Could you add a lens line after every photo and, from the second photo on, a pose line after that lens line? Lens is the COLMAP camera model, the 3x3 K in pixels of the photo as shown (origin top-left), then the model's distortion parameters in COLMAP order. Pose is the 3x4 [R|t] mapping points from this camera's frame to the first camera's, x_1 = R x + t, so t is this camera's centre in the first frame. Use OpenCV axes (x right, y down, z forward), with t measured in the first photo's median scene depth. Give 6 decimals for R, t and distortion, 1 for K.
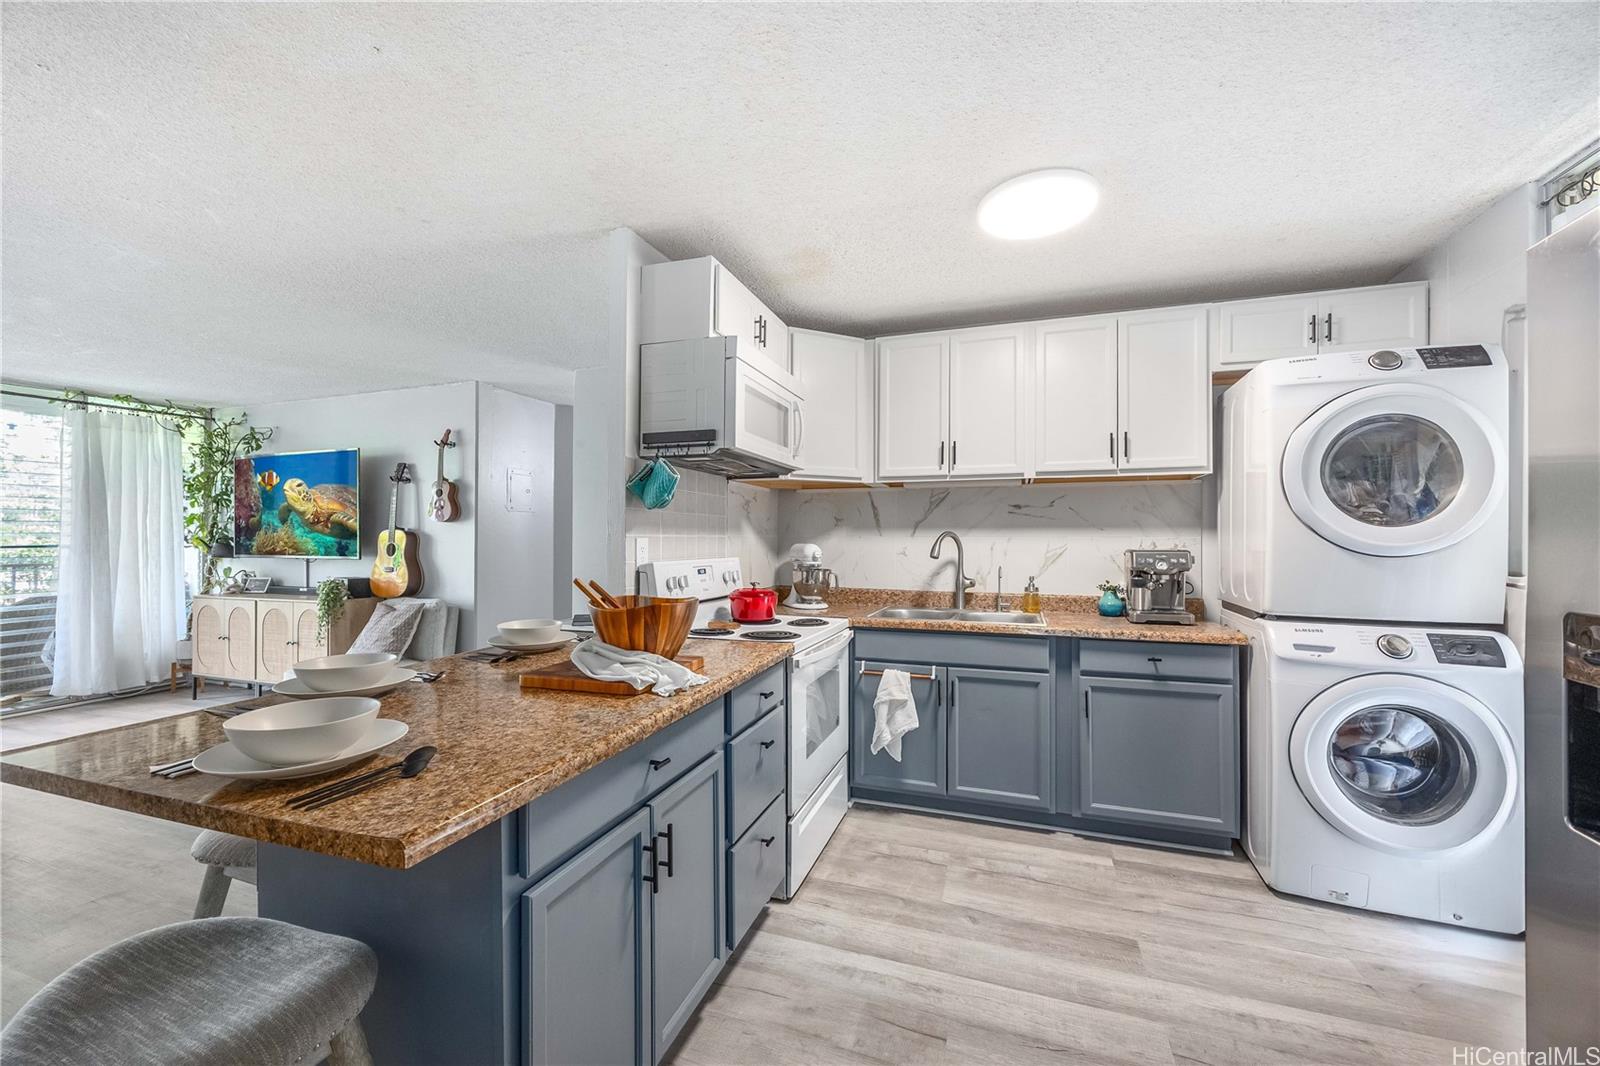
lens RADIAL K [[618.4, 0, 827.3], [0, 618.4, 537.6], [0, 0, 1]] dist [-0.004641, -0.000052]
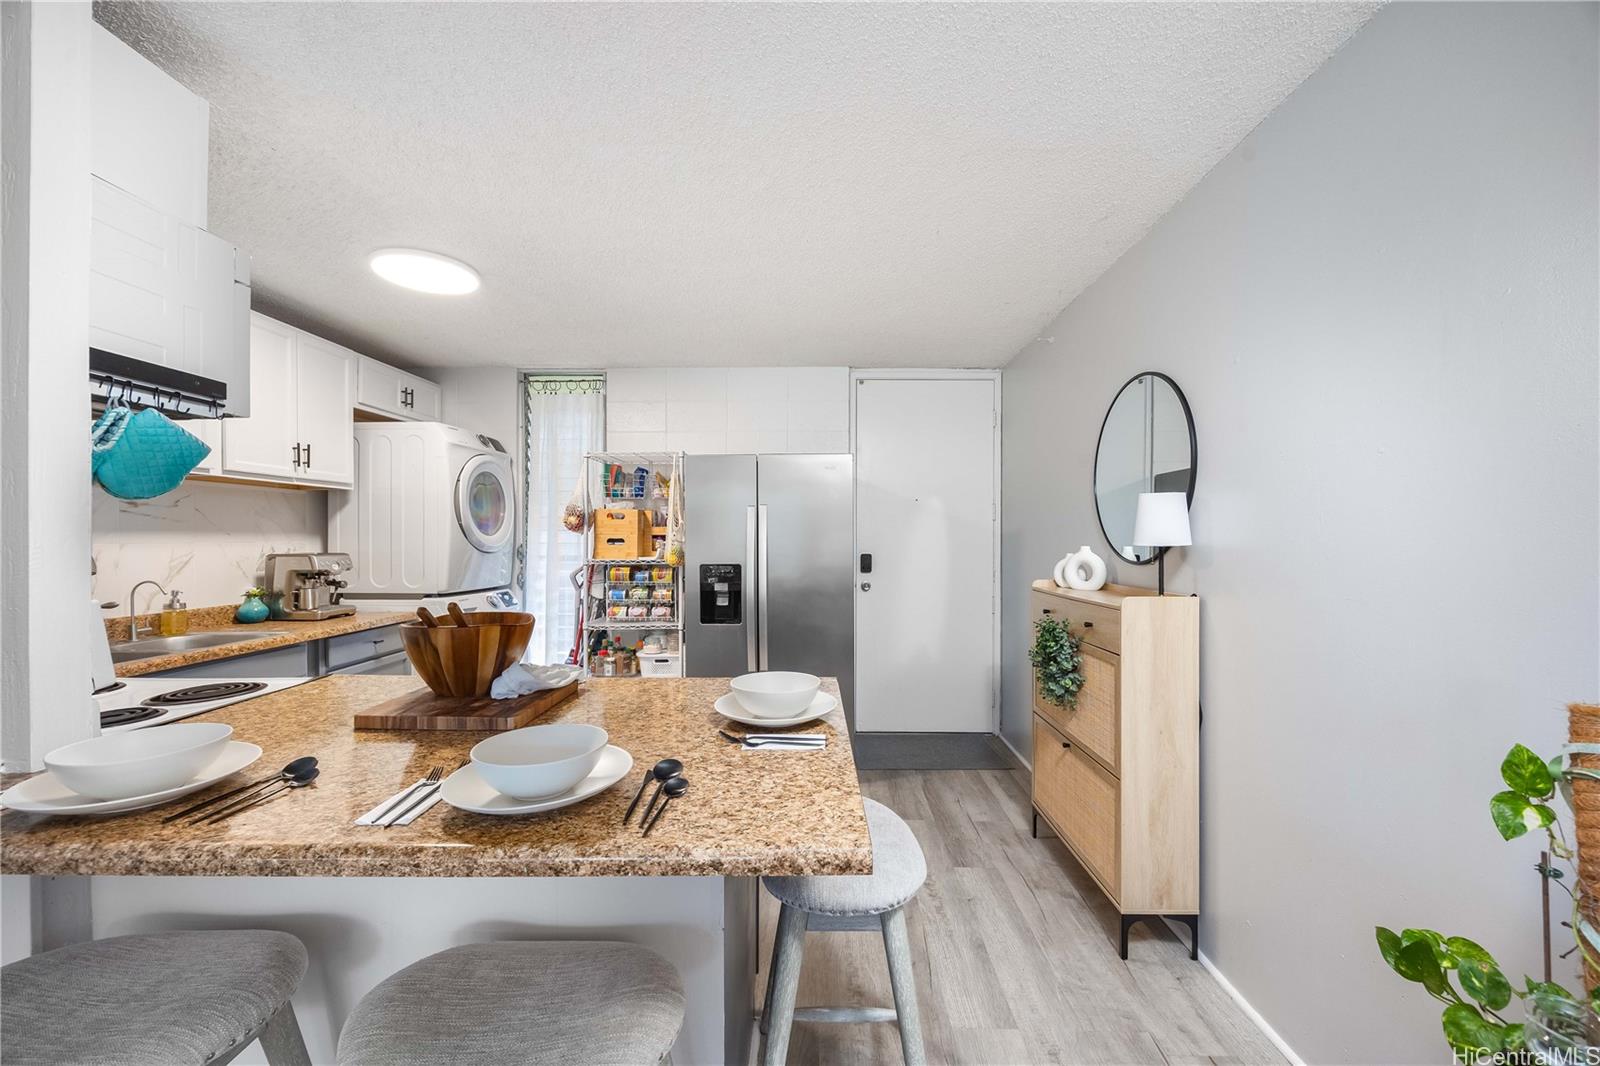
lens RADIAL K [[618.4, 0, 827.3], [0, 618.4, 537.6], [0, 0, 1]] dist [-0.004641, -0.000052]
pose [[-0.327538, -0.001820, 0.944836, -0.440262], [-0.000322, 0.999998, 0.001815, -0.005839], [-0.944838, 0.000290, -0.327538, 0.267097]]
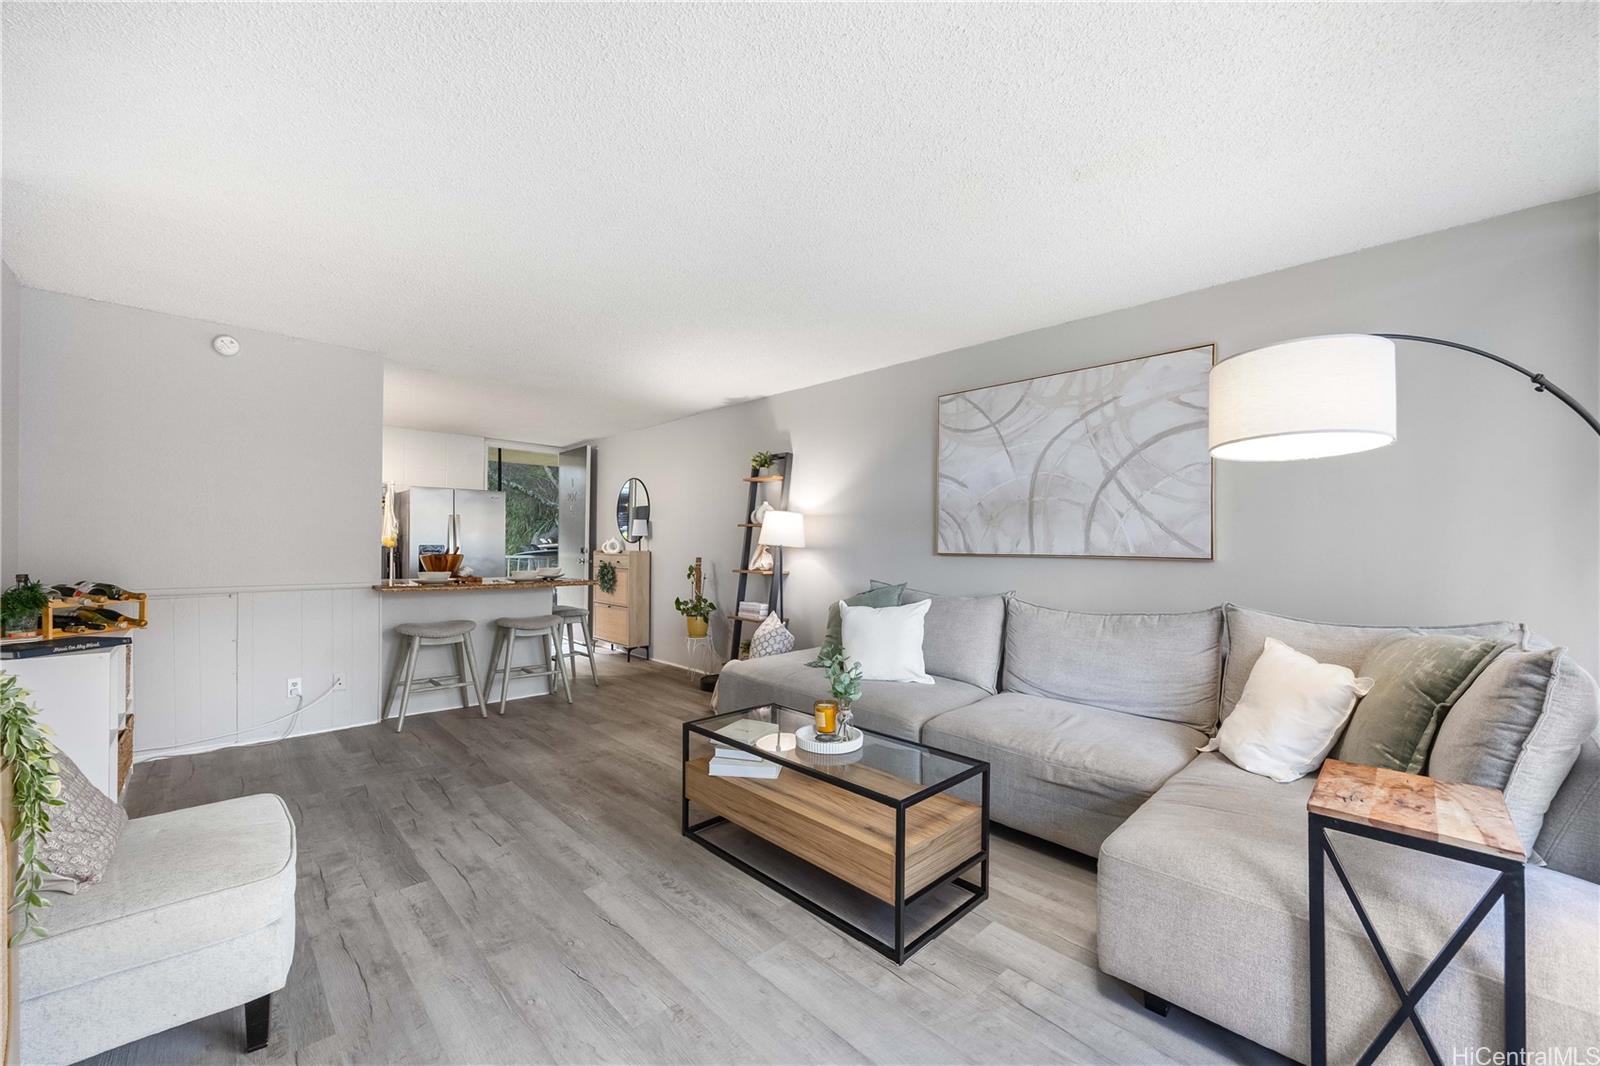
lens RADIAL K [[618.4, 0, 827.3], [0, 618.4, 537.6], [0, 0, 1]] dist [-0.004641, -0.000052]
pose [[-0.899903, -0.000673, 0.436089, -1.124742], [-0.006292, 0.999915, -0.011441, 0.017444], [-0.436044, -0.013039, -0.899831, 1.002341]]
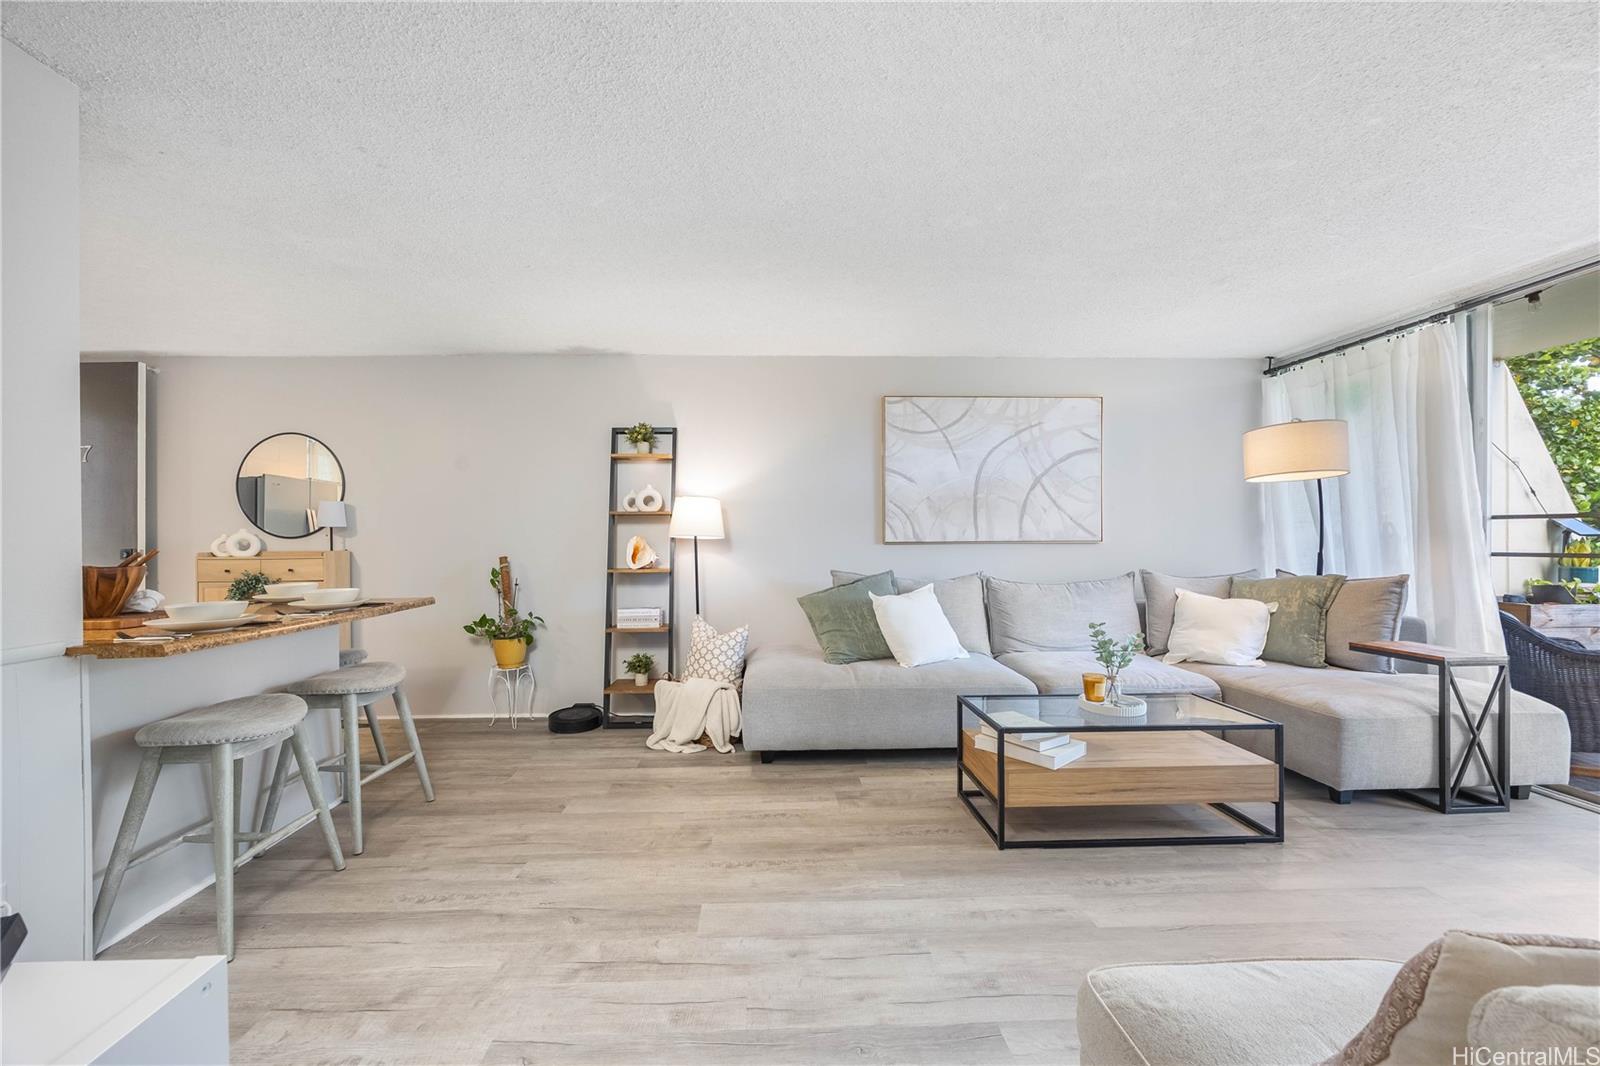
lens RADIAL K [[612.0, 0, 800.0], [0, 612.0, 533.0], [0, 0, 1]] dist [-0.000014, 0.000088]
pose [[-0.936424, 0.005267, -0.350832, -0.432740], [0.007233, 0.999965, -0.004295, 0.017602], [0.350797, -0.006559, -0.936428, 0.974763]]
